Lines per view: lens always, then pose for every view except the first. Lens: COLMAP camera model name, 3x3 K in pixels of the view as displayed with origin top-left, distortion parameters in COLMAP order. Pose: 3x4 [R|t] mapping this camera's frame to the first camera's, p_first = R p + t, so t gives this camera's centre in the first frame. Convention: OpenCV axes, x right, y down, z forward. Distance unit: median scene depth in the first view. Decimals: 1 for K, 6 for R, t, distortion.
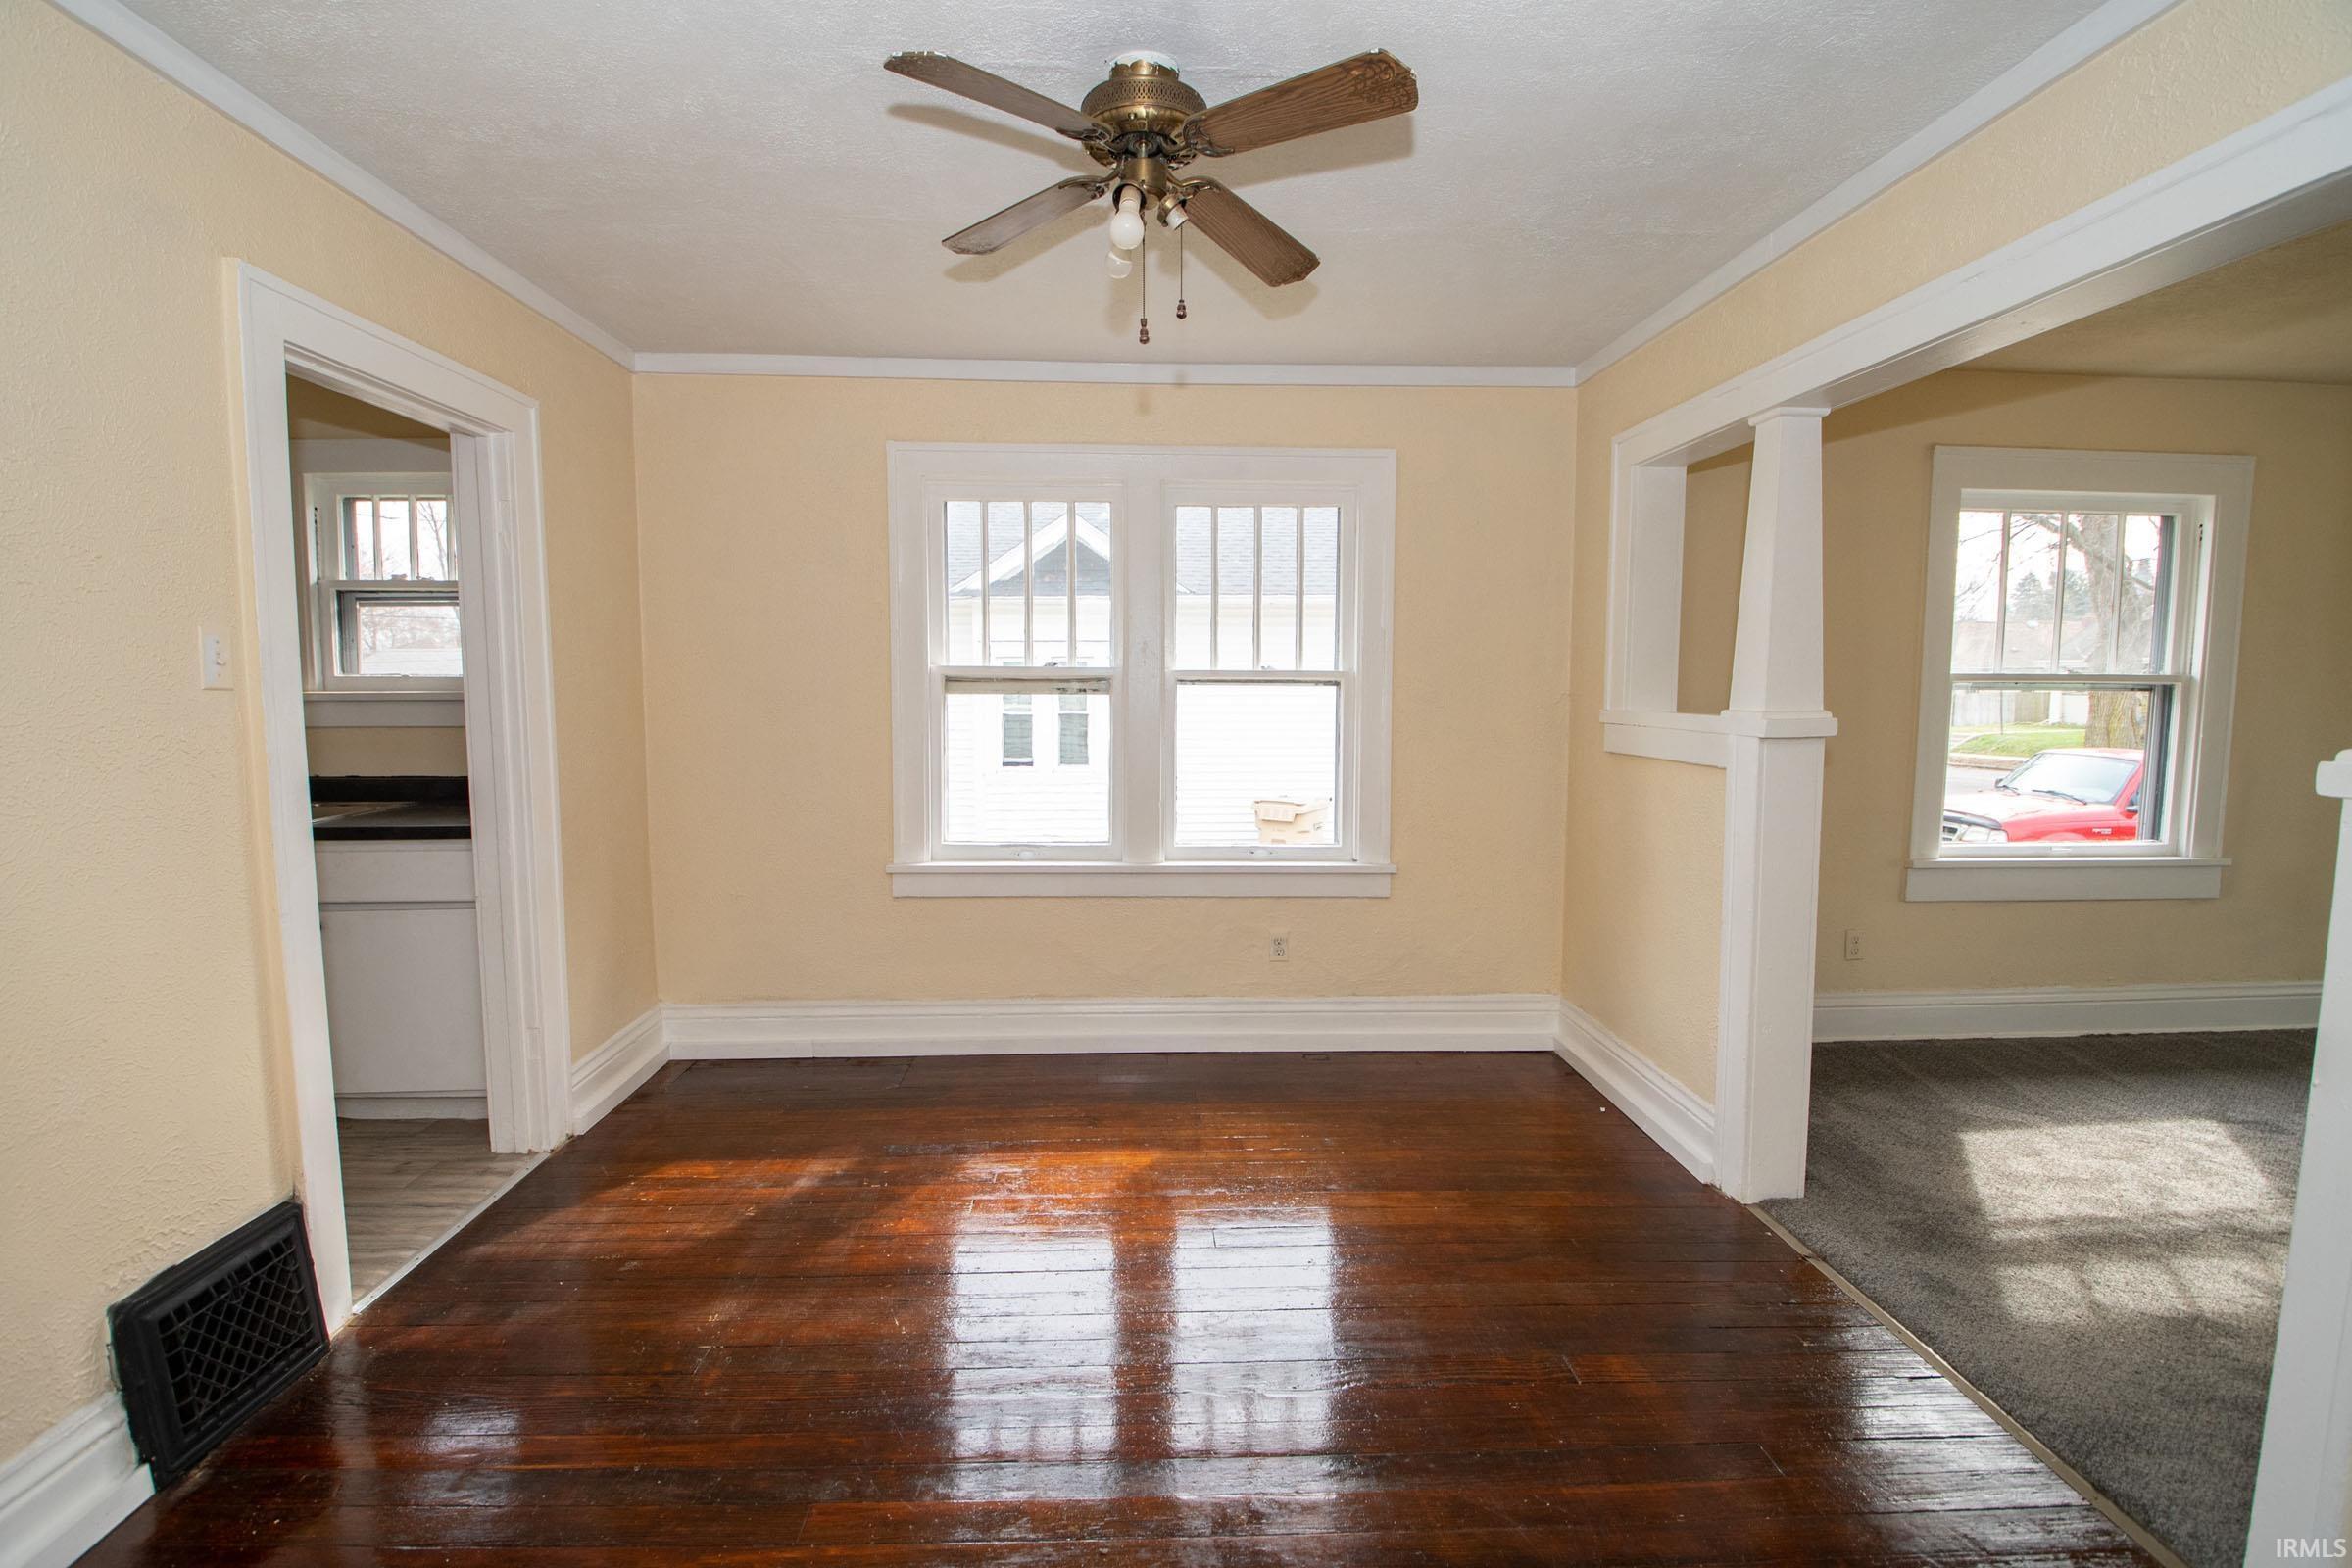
lens RADIAL K [[1021.6, 0, 1162.2], [0, 1021.6, 768.2], [0, 0, 1]] dist [0.002885, -0.020464]
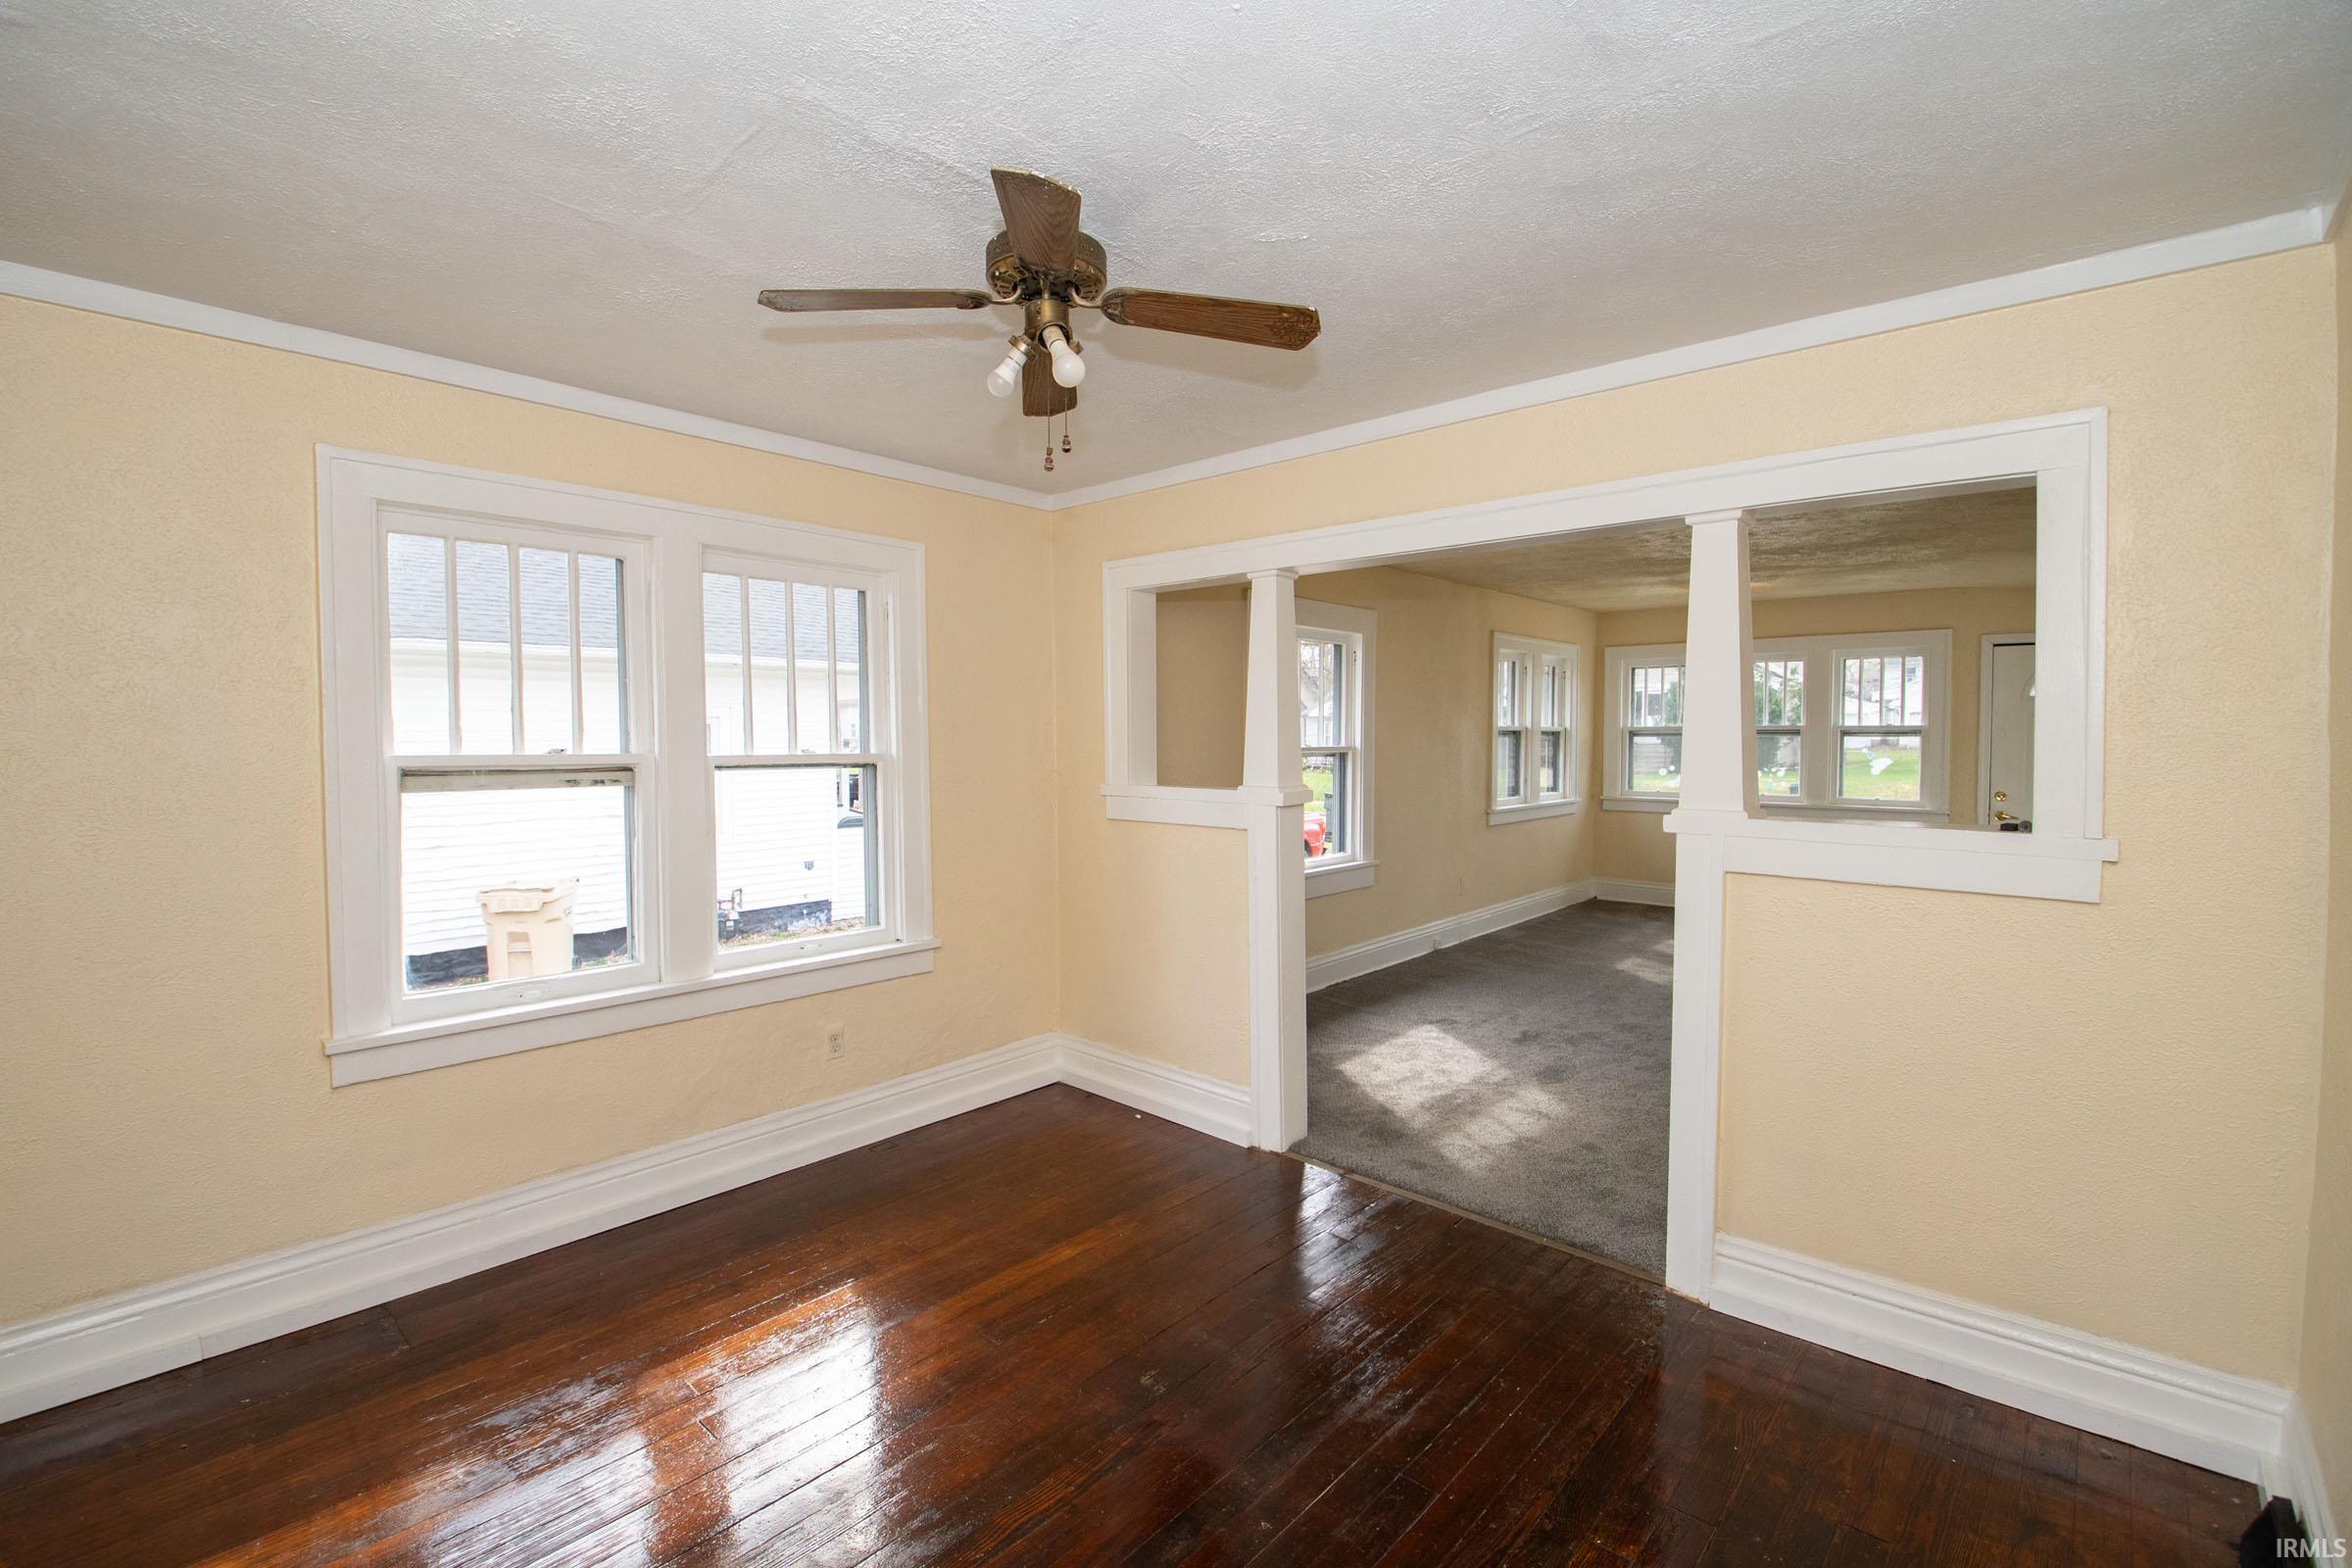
lens RADIAL K [[1013.3, 0, 1173.7], [0, 1013.3, 773.7], [0, 0, 1]] dist [0.000323, -0.021484]
pose [[0.697001, -0.028476, 0.716505, -0.341884], [0.061022, 0.997942, -0.019700, -0.038749], [-0.714469, 0.057453, 0.697304, 0.102376]]
